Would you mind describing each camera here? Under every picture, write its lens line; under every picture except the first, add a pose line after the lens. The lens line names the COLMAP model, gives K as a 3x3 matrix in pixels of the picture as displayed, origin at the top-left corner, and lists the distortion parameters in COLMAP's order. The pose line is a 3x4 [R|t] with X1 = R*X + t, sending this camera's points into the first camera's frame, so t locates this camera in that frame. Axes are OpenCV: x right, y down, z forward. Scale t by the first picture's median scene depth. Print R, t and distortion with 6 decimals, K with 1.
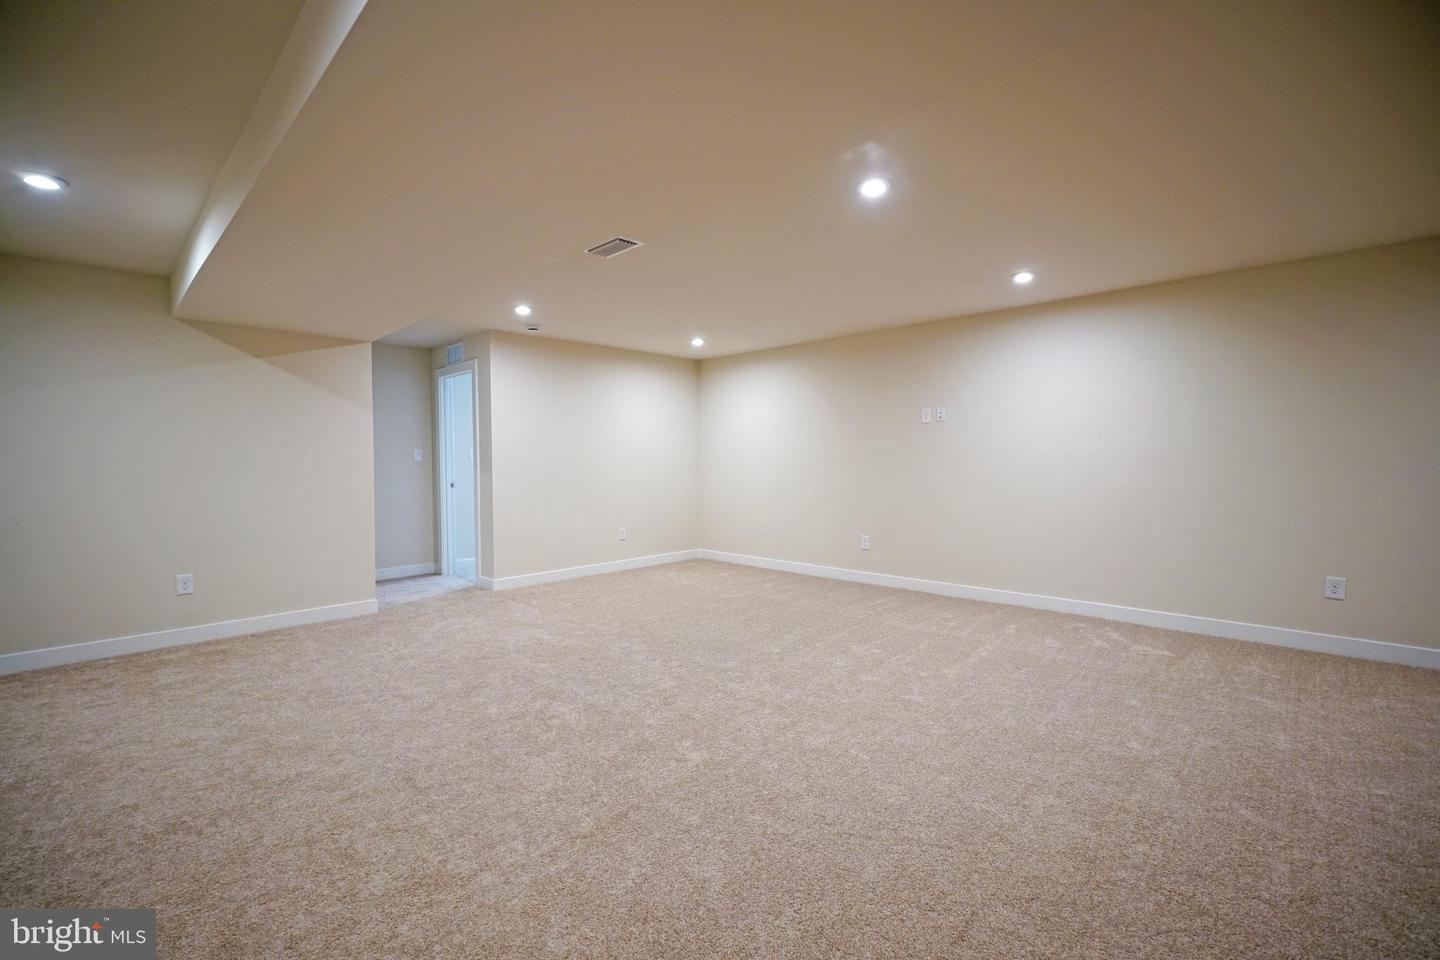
lens RADIAL K [[629.6, 0, 720.0], [0, 629.6, 480.0], [0, 0, 1]] dist [0.002302, 0.000342]
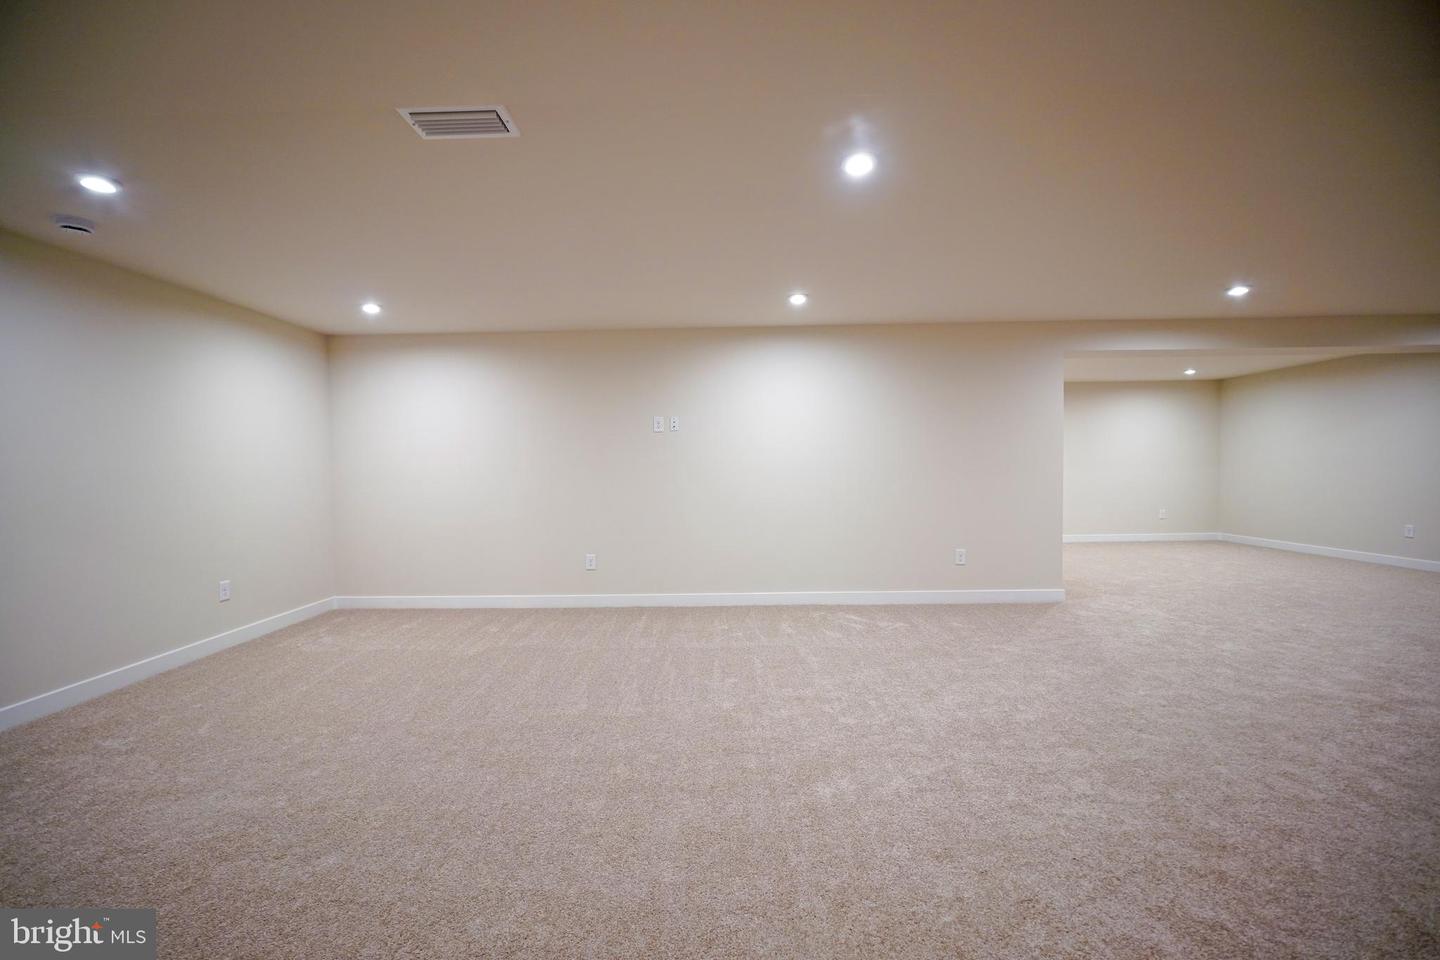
lens RADIAL K [[609.6, 0, 707.4], [0, 609.6, 482.5], [0, 0, 1]] dist [0.000682, 0.000507]
pose [[0.744161, -0.022615, 0.667618, -0.341457], [0.035257, 0.999363, -0.005446, -0.006463], [-0.667069, 0.027591, 0.744484, 0.351120]]
